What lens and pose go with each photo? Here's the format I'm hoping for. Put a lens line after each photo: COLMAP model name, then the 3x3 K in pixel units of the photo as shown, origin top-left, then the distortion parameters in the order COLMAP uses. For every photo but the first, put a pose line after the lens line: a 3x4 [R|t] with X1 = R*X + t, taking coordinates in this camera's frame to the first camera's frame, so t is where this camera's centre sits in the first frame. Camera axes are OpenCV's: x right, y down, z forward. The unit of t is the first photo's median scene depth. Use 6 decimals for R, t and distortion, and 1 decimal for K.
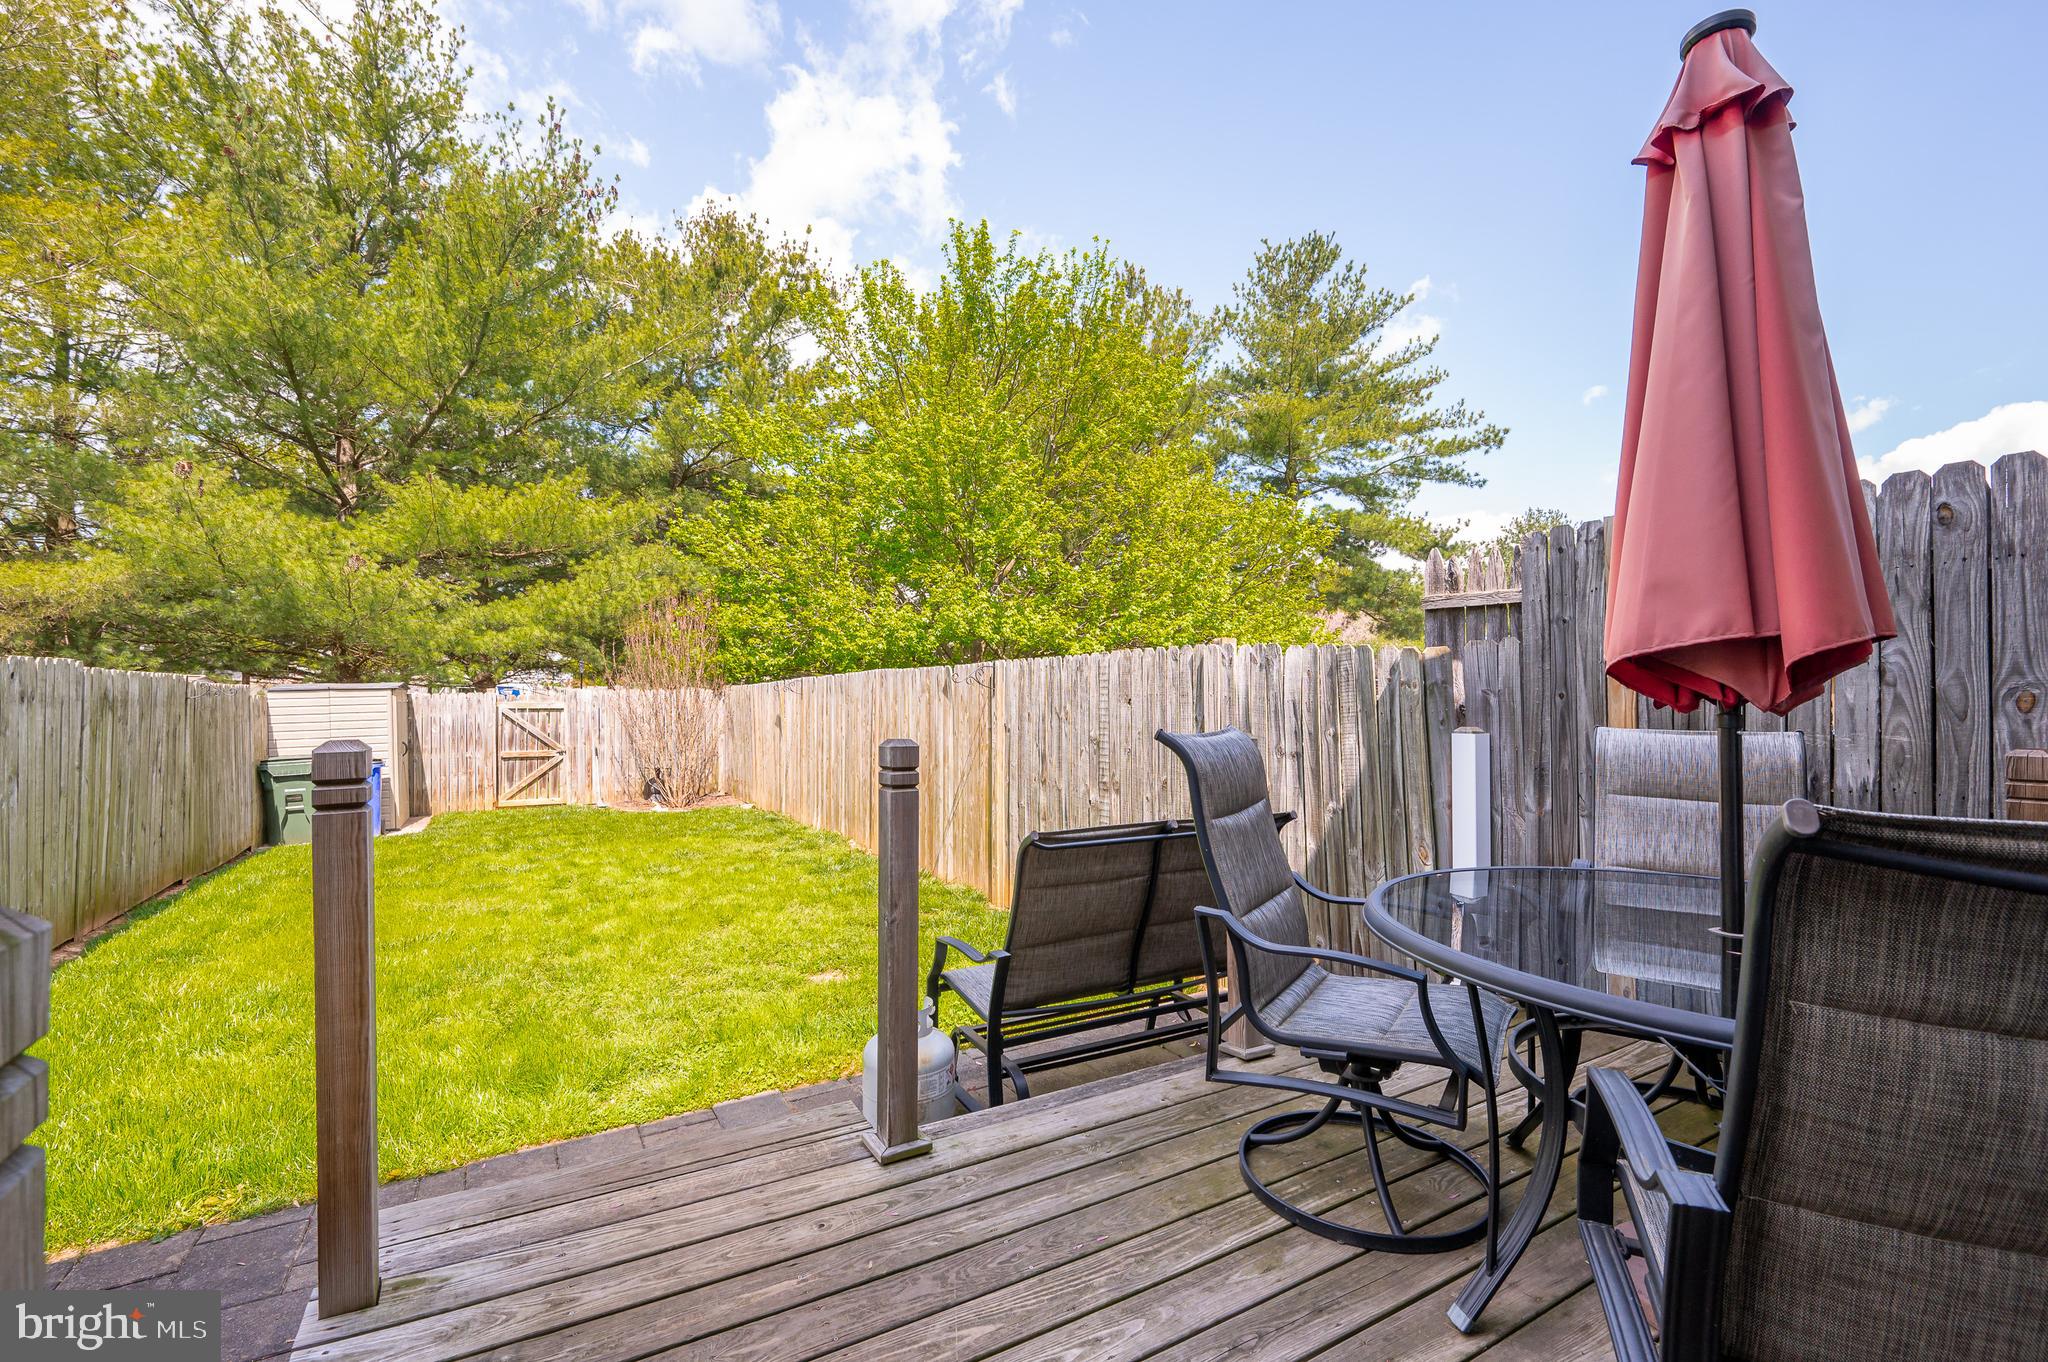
lens RADIAL K [[901.3, 0, 1045.8], [0, 901.3, 687.2], [0, 0, 1]] dist [-0.002894, -0.000931]
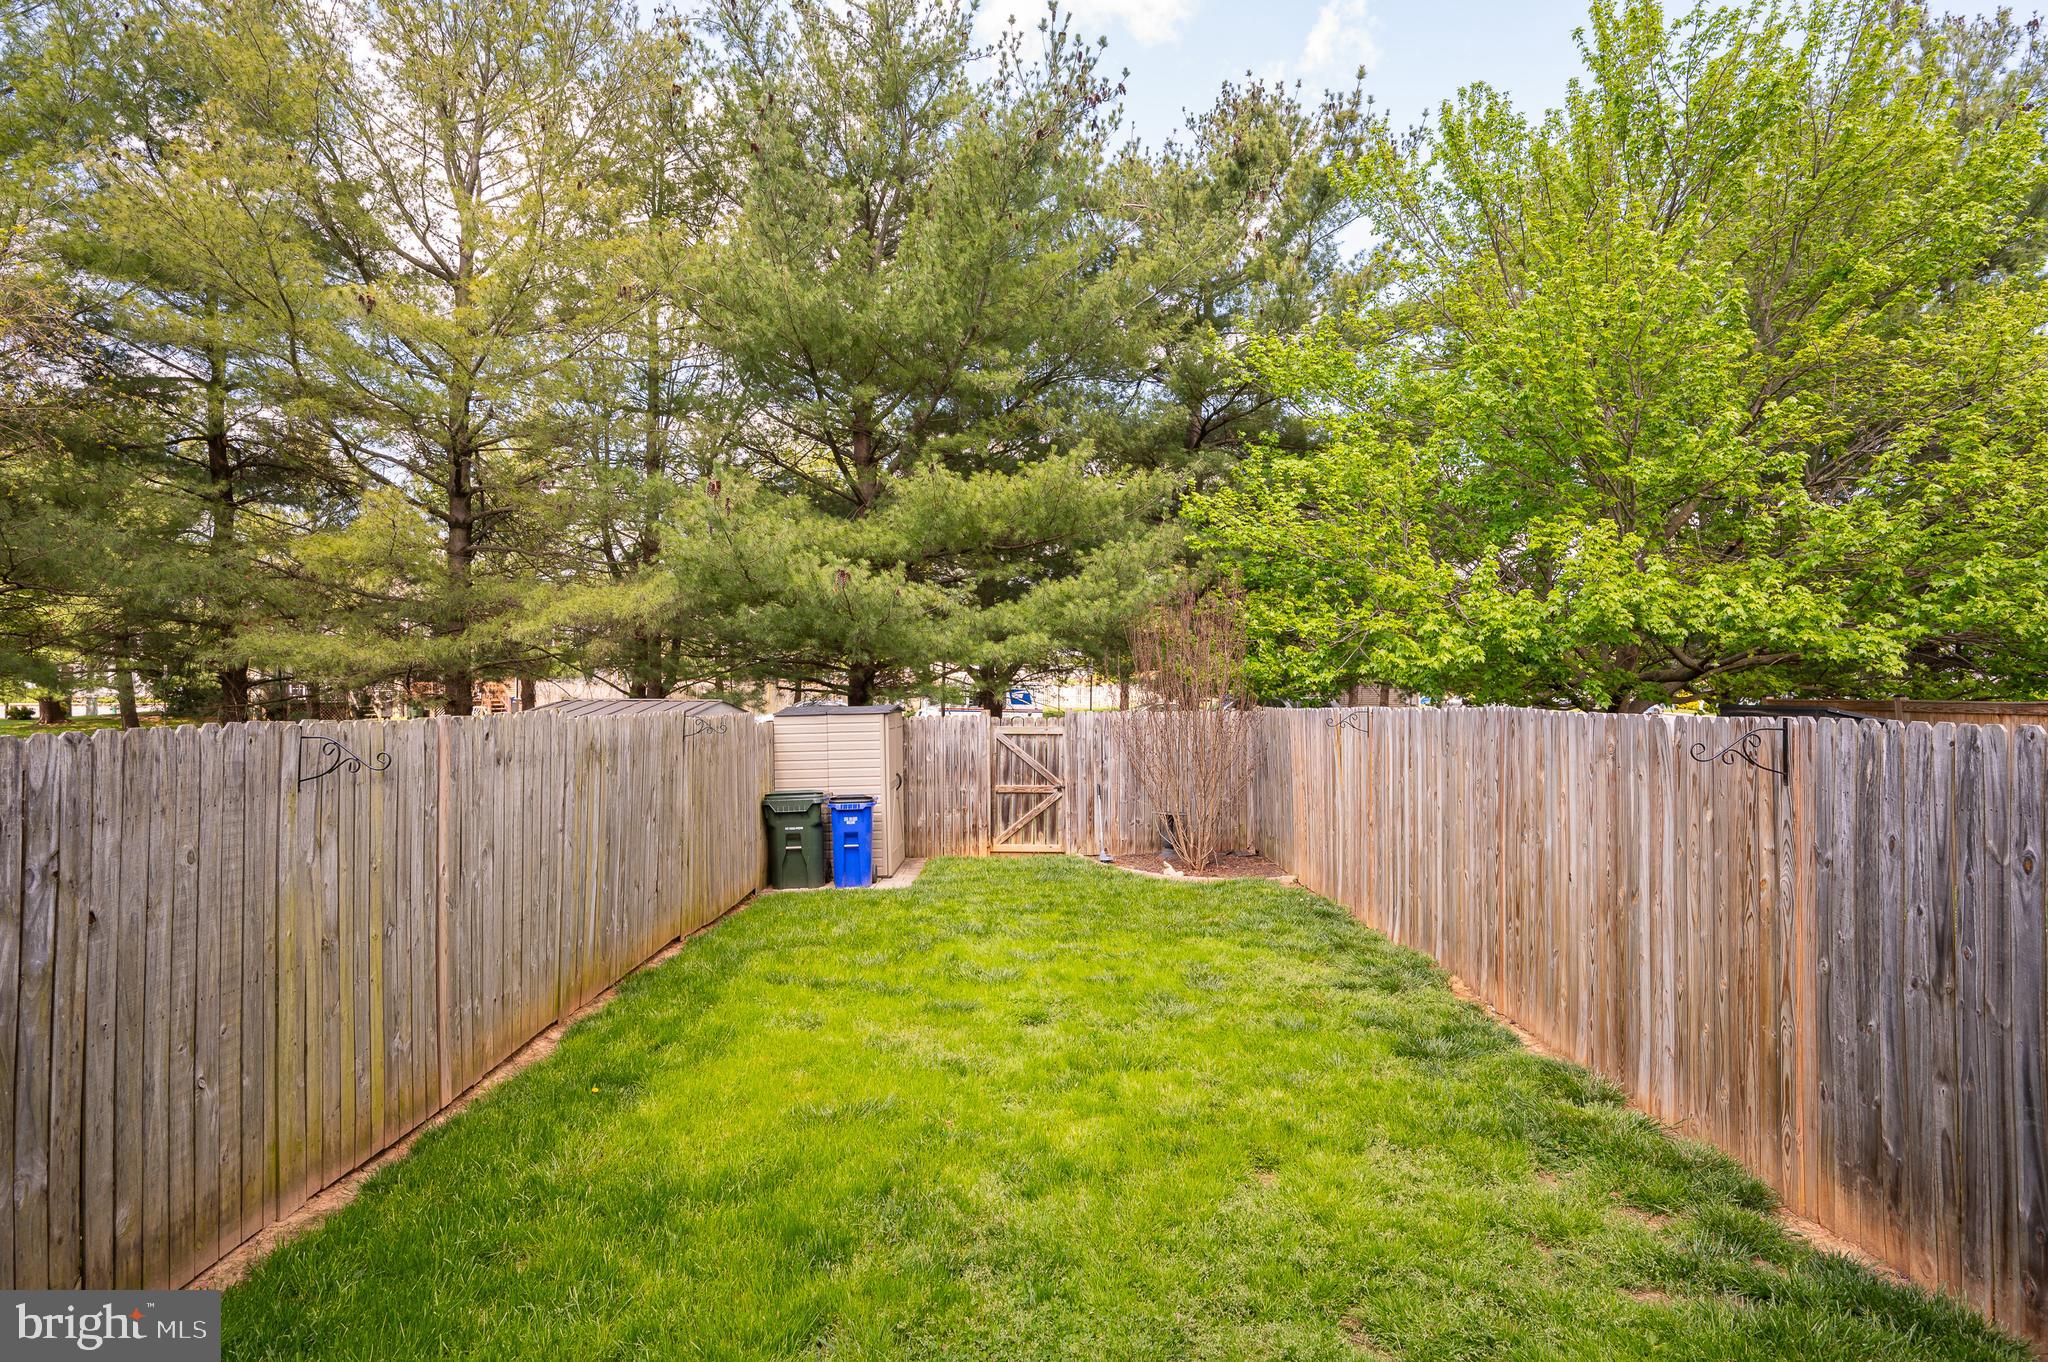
lens RADIAL K [[901.3, 0, 1045.8], [0, 901.3, 687.2], [0, 0, 1]] dist [-0.002894, -0.000931]
pose [[0.858120, 0.015744, -0.513207, -0.118737], [0.001336, 0.999458, 0.032896, -0.041218], [0.513447, -0.028914, 0.857634, 0.266787]]
